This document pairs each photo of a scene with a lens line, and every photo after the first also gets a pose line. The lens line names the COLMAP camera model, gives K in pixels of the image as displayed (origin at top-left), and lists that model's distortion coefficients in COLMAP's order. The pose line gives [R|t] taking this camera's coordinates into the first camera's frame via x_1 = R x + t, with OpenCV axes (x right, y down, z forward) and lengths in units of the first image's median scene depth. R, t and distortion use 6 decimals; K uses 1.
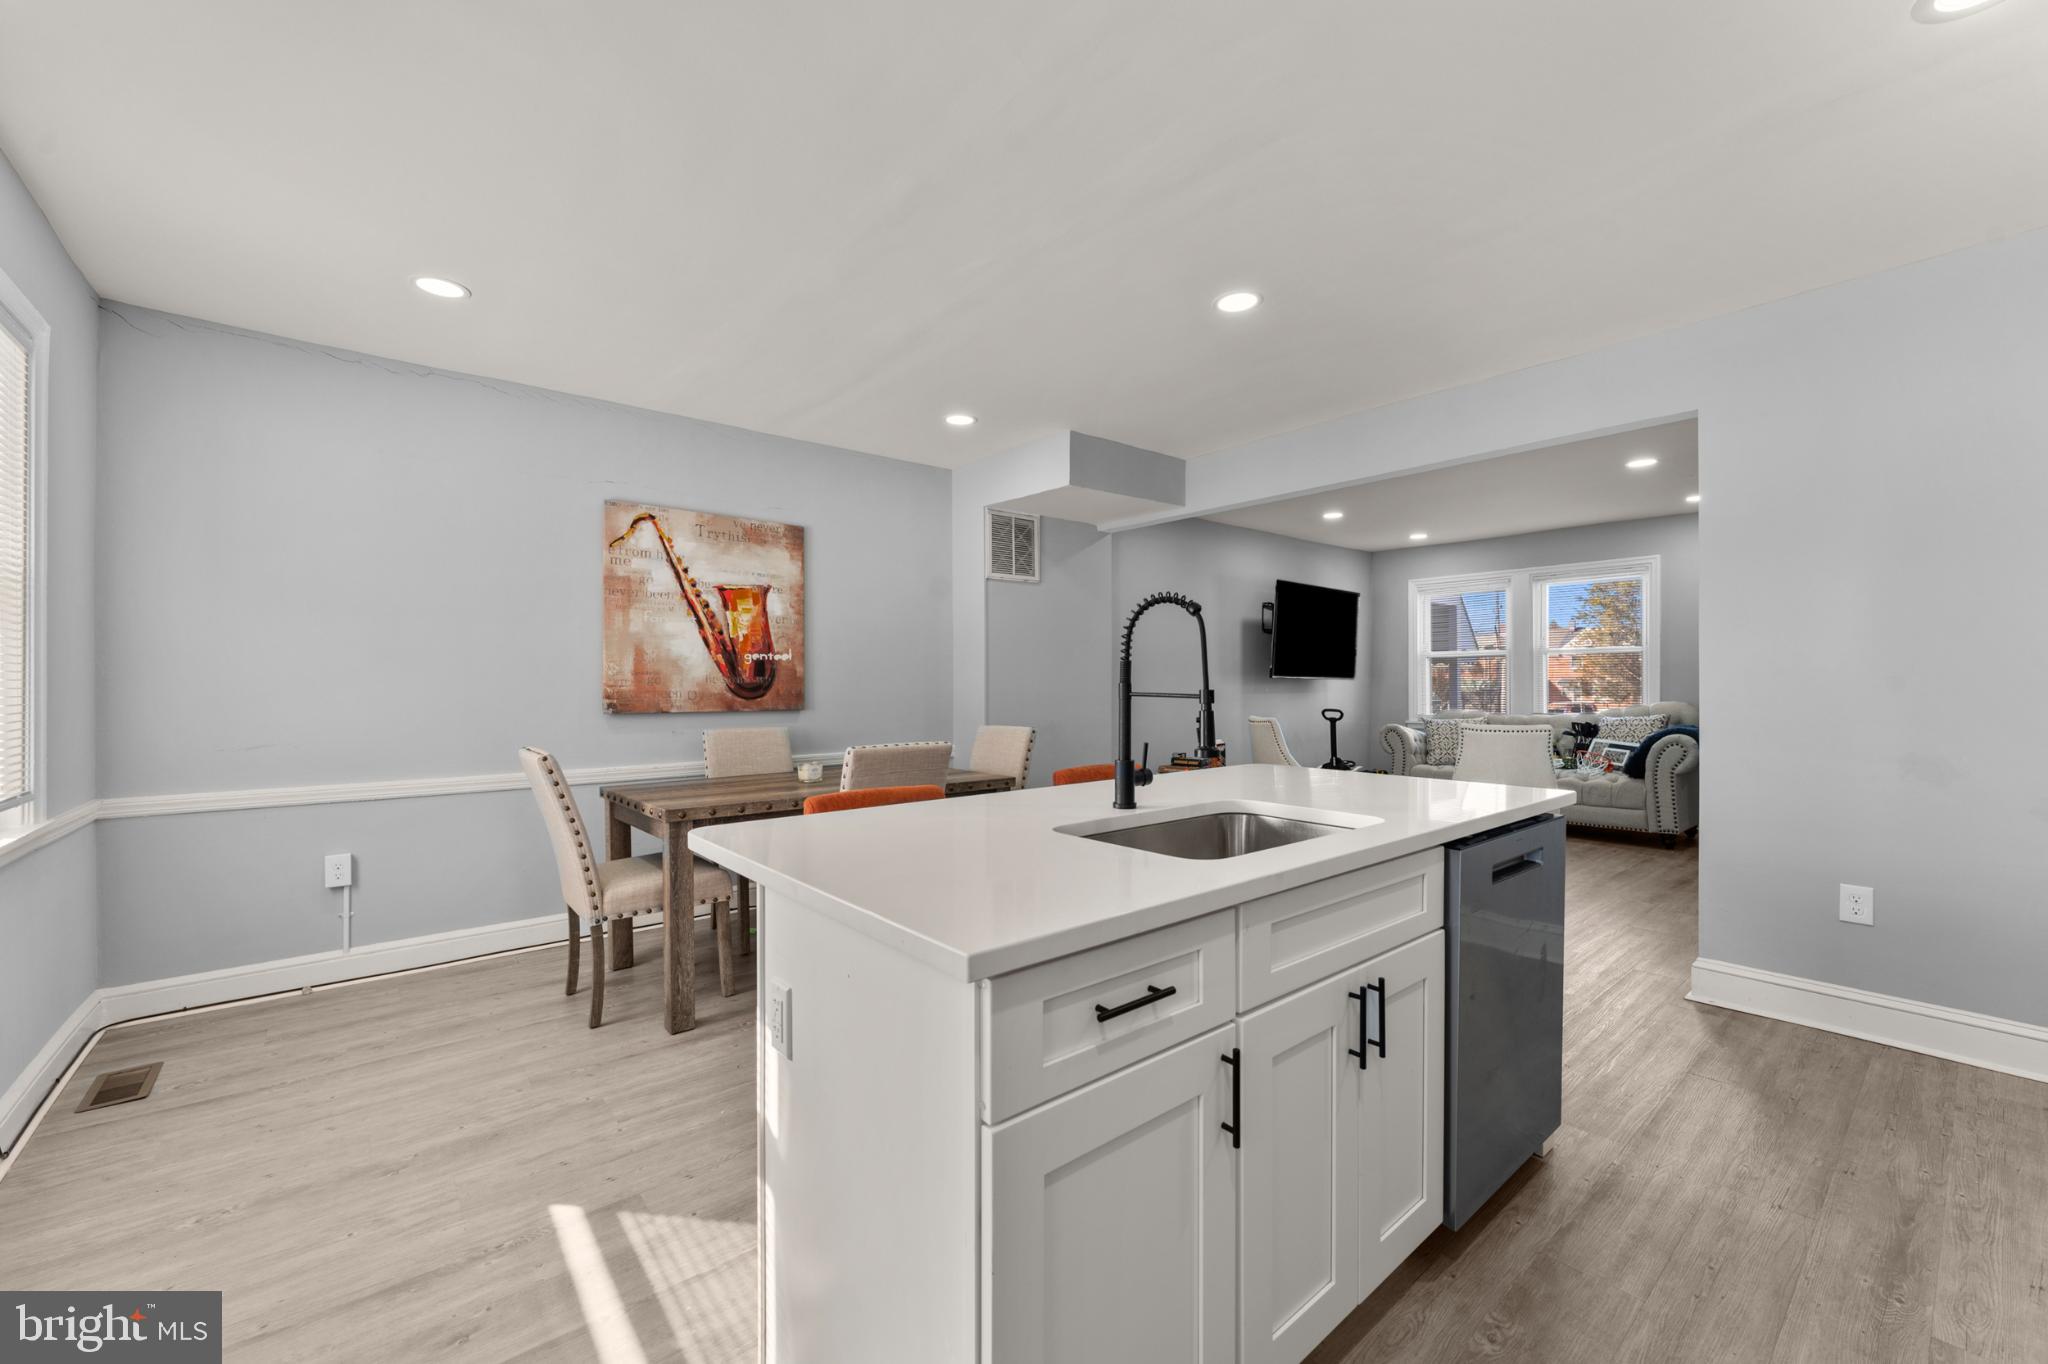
lens RADIAL K [[825.4, 0, 1021.8], [0, 825.4, 683.4], [0, 0, 1]] dist [0.001525, 0.000068]
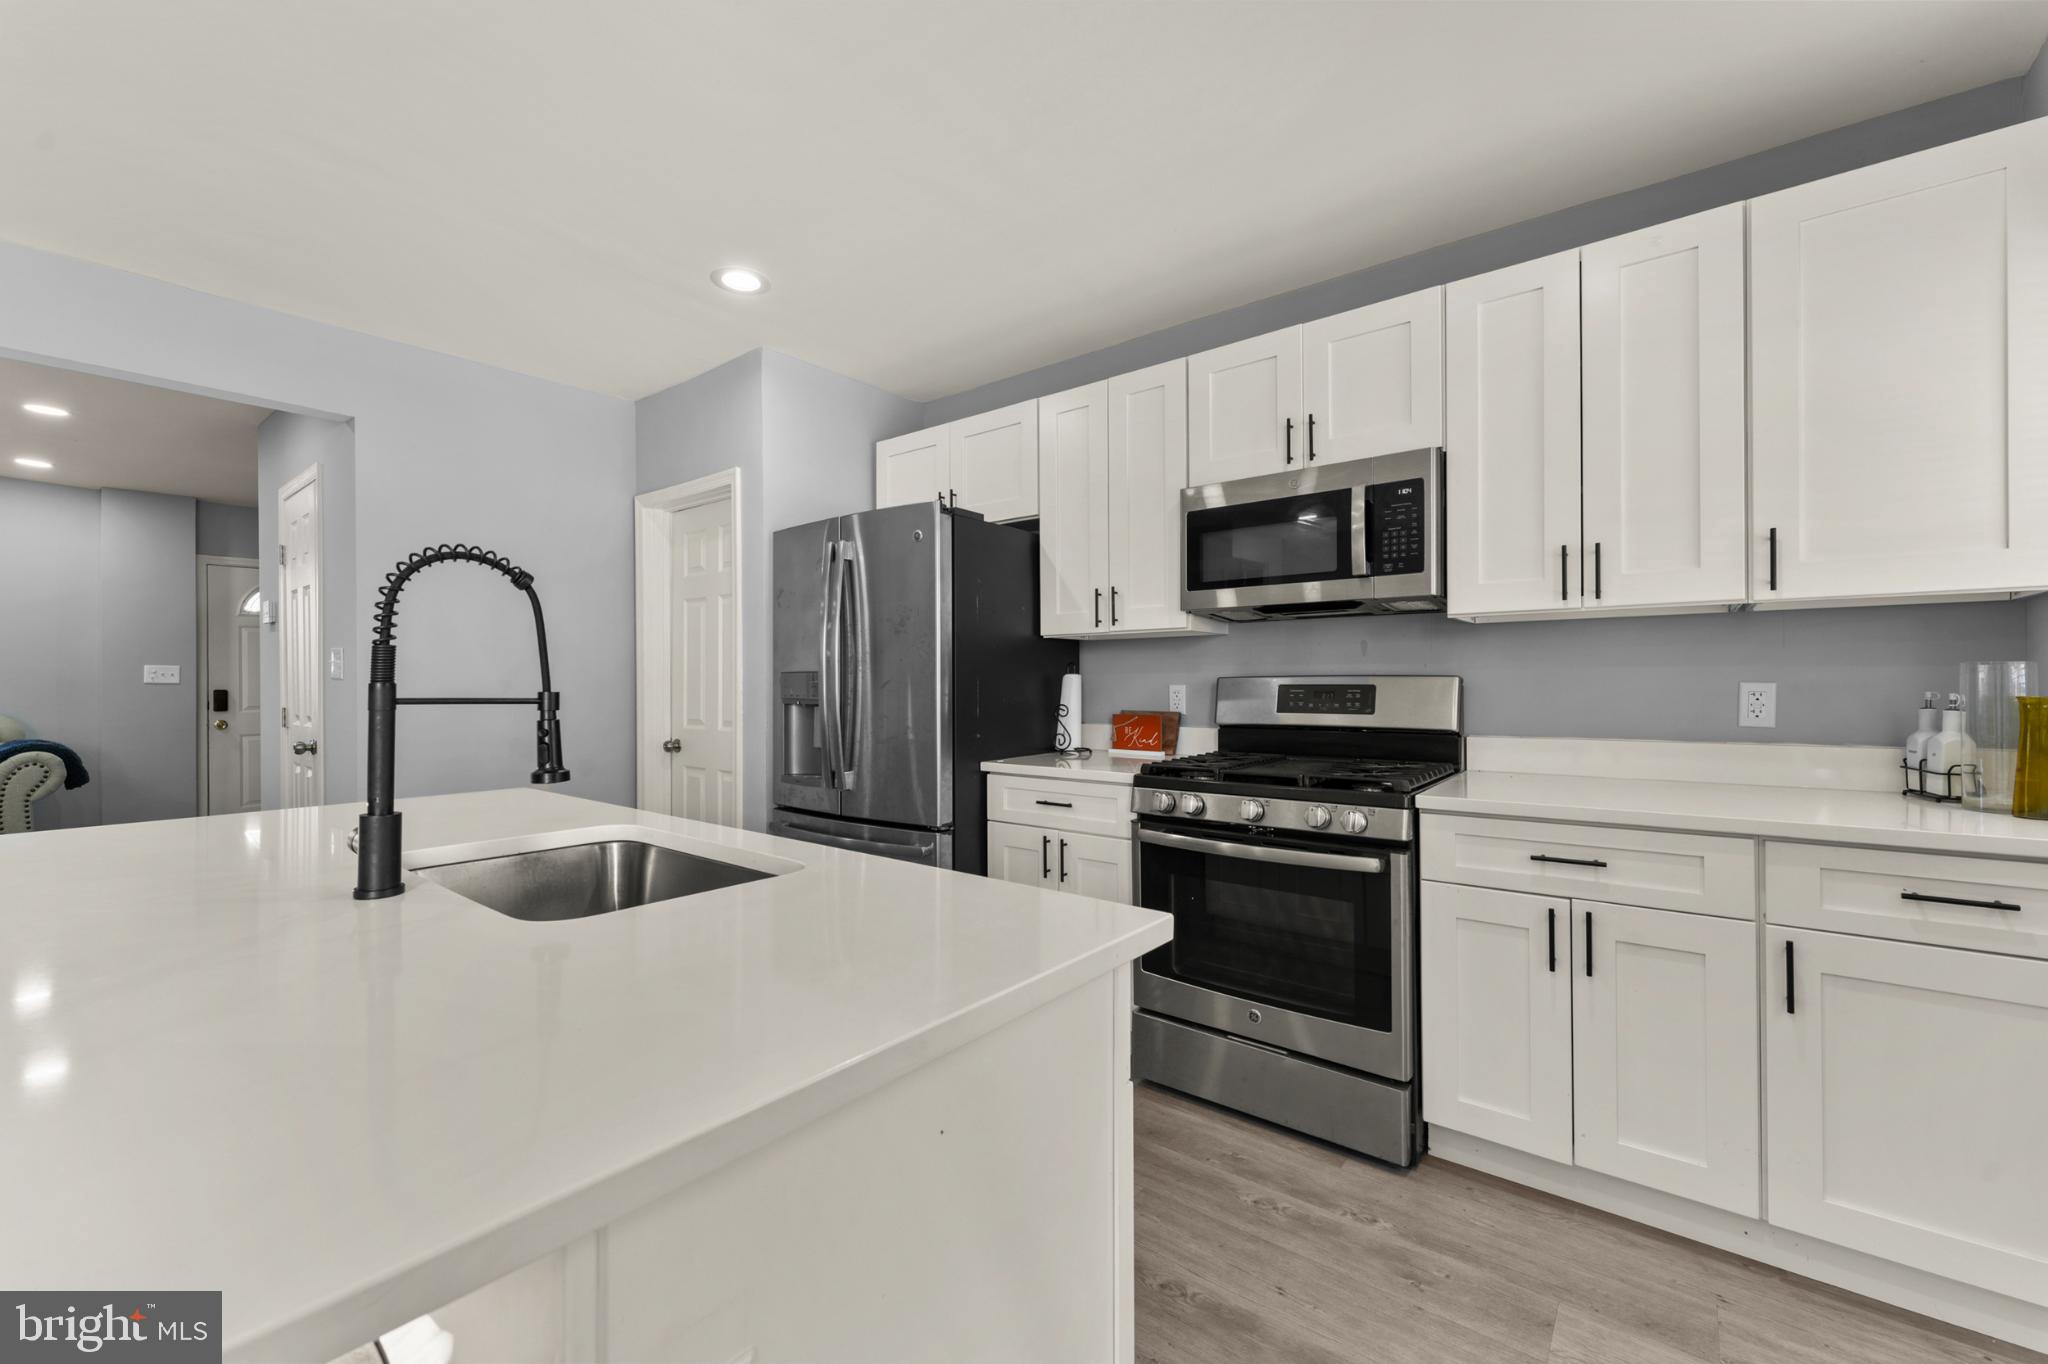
lens RADIAL K [[801.4, 0, 1024.0], [0, 801.4, 682.0], [0, 0, 1]] dist [0.000241, -0.000026]
pose [[-0.200368, 0.004687, 0.979709, -0.240641], [0.004779, 0.999981, -0.003807, 0.001592], [-0.979709, 0.003920, -0.200387, 0.306654]]
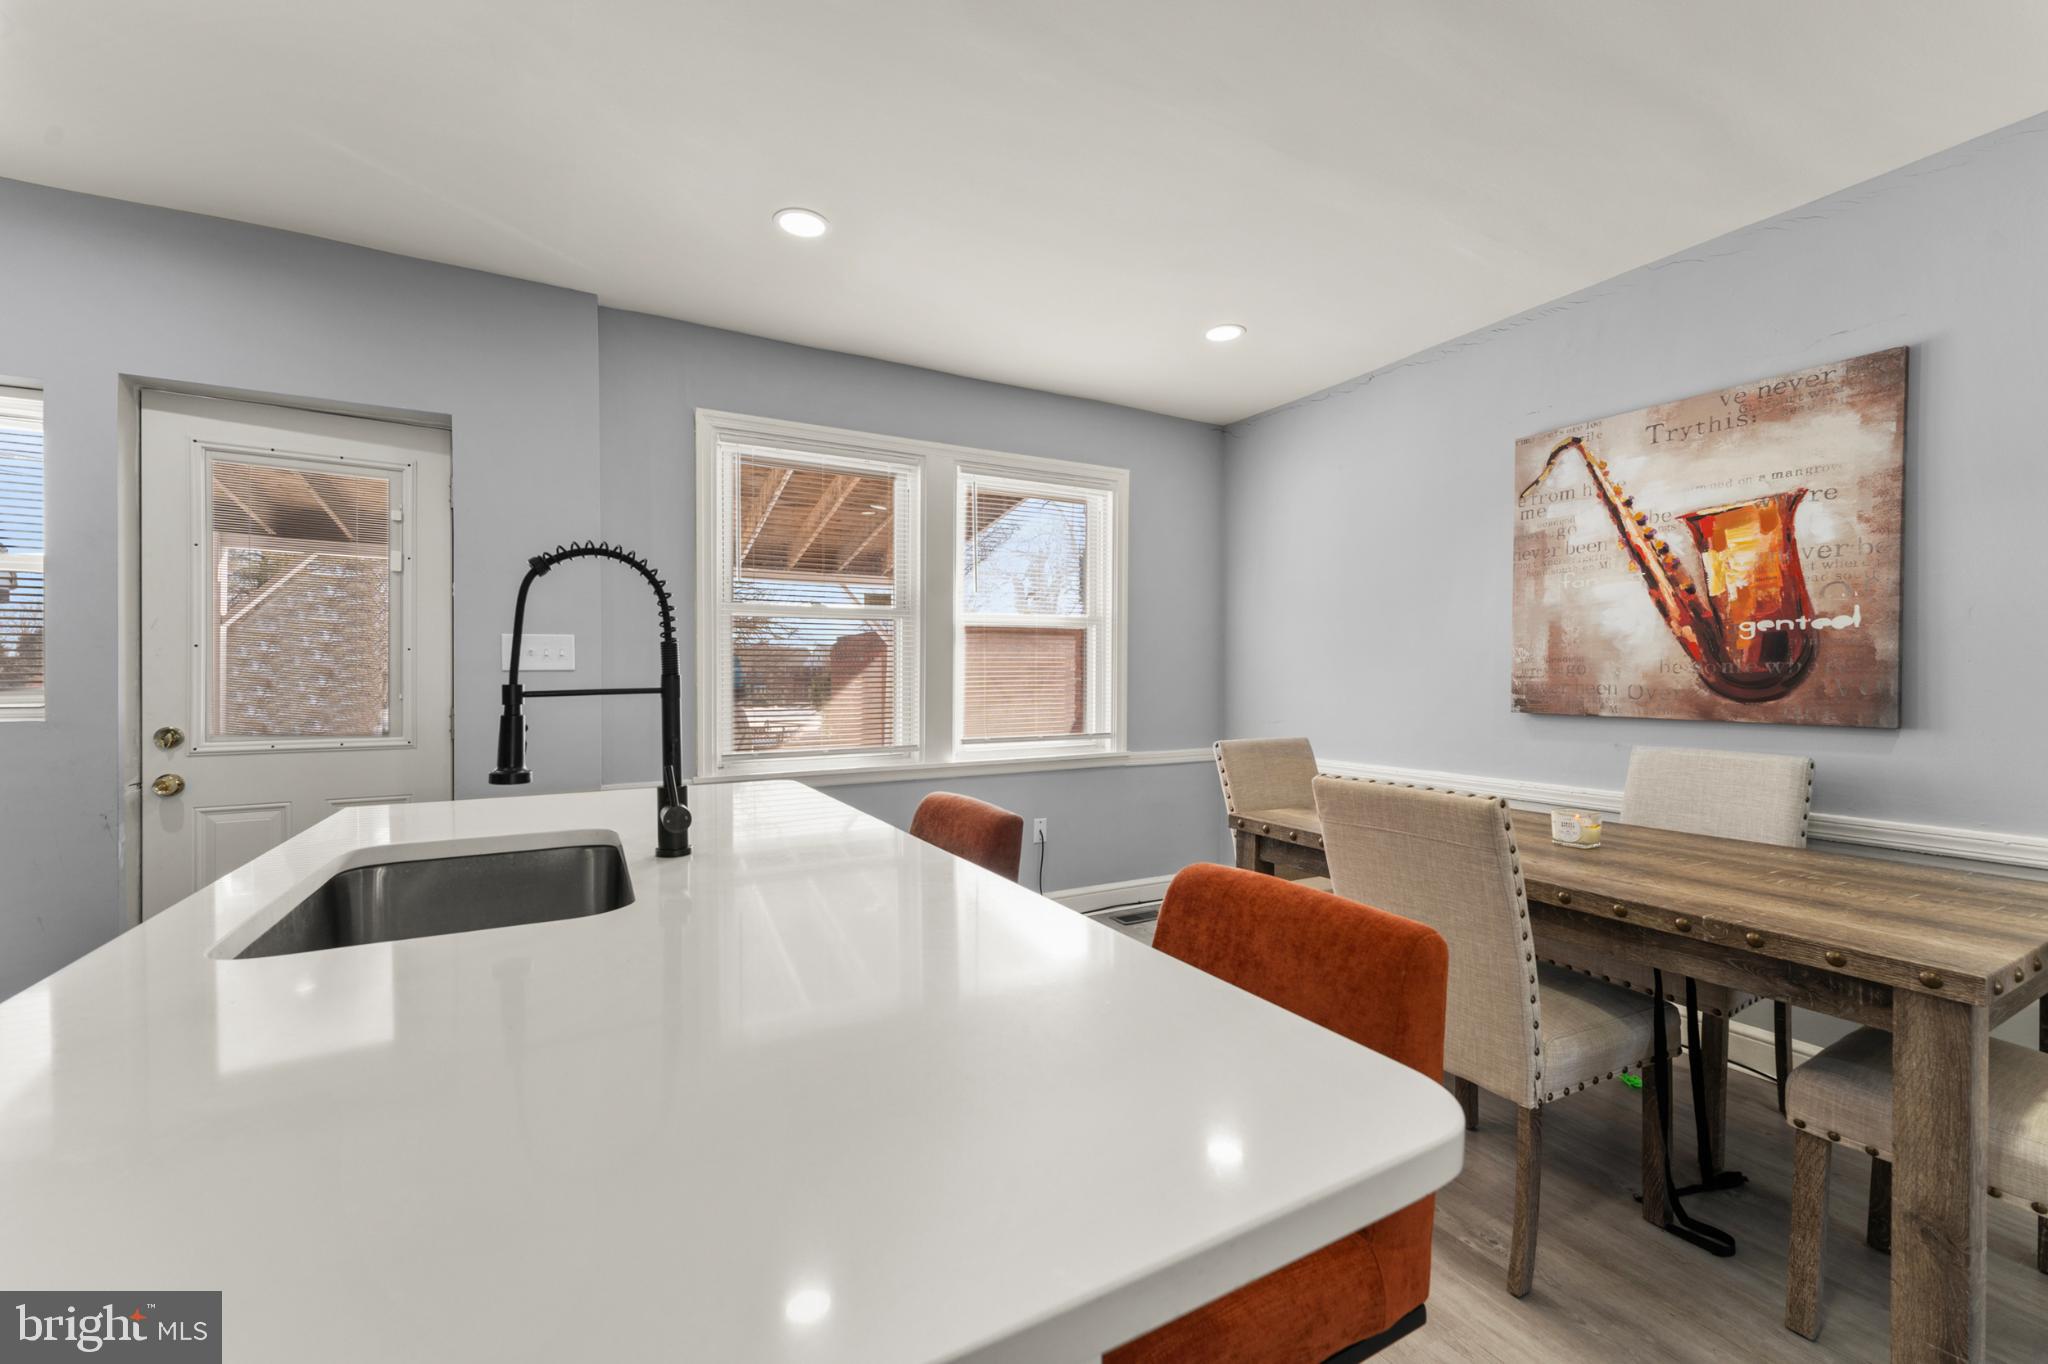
lens RADIAL K [[825.4, 0, 1021.8], [0, 825.4, 683.4], [0, 0, 1]] dist [0.001525, 0.000068]
pose [[-0.203793, 0.011411, -0.978948, 0.349000], [0.001175, 0.999934, 0.011411, -0.000317], [0.979013, 0.001176, -0.203793, 0.671776]]
